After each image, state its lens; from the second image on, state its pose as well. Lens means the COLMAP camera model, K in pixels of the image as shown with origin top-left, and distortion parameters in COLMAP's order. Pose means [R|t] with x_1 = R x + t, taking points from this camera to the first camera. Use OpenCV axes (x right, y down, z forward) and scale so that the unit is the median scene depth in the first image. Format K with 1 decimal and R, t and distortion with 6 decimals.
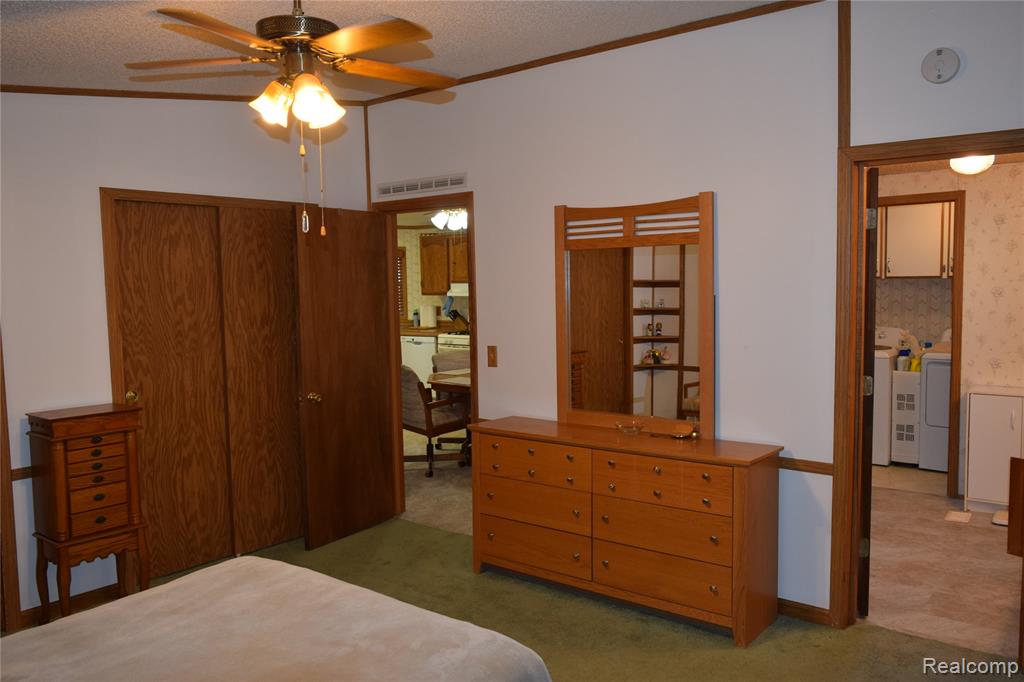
lens RADIAL K [[799.5, 0, 512.0], [0, 799.5, 341.0], [0, 0, 1]] dist [0.001212, -0.000067]
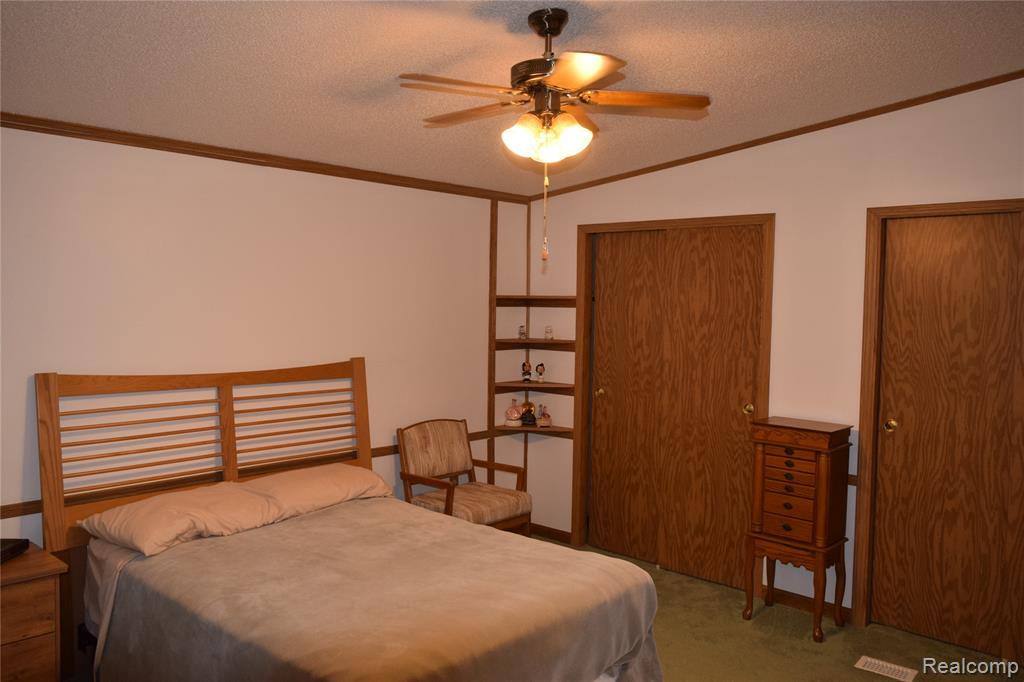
lens RADIAL K [[799.5, 0, 512.0], [0, 799.5, 341.0], [0, 0, 1]] dist [0.001212, -0.000067]
pose [[-0.064814, 0.055169, -0.996371, 0.483728], [-0.094050, 0.993688, 0.061138, -0.045358], [0.993455, 0.097671, -0.059217, 0.598341]]
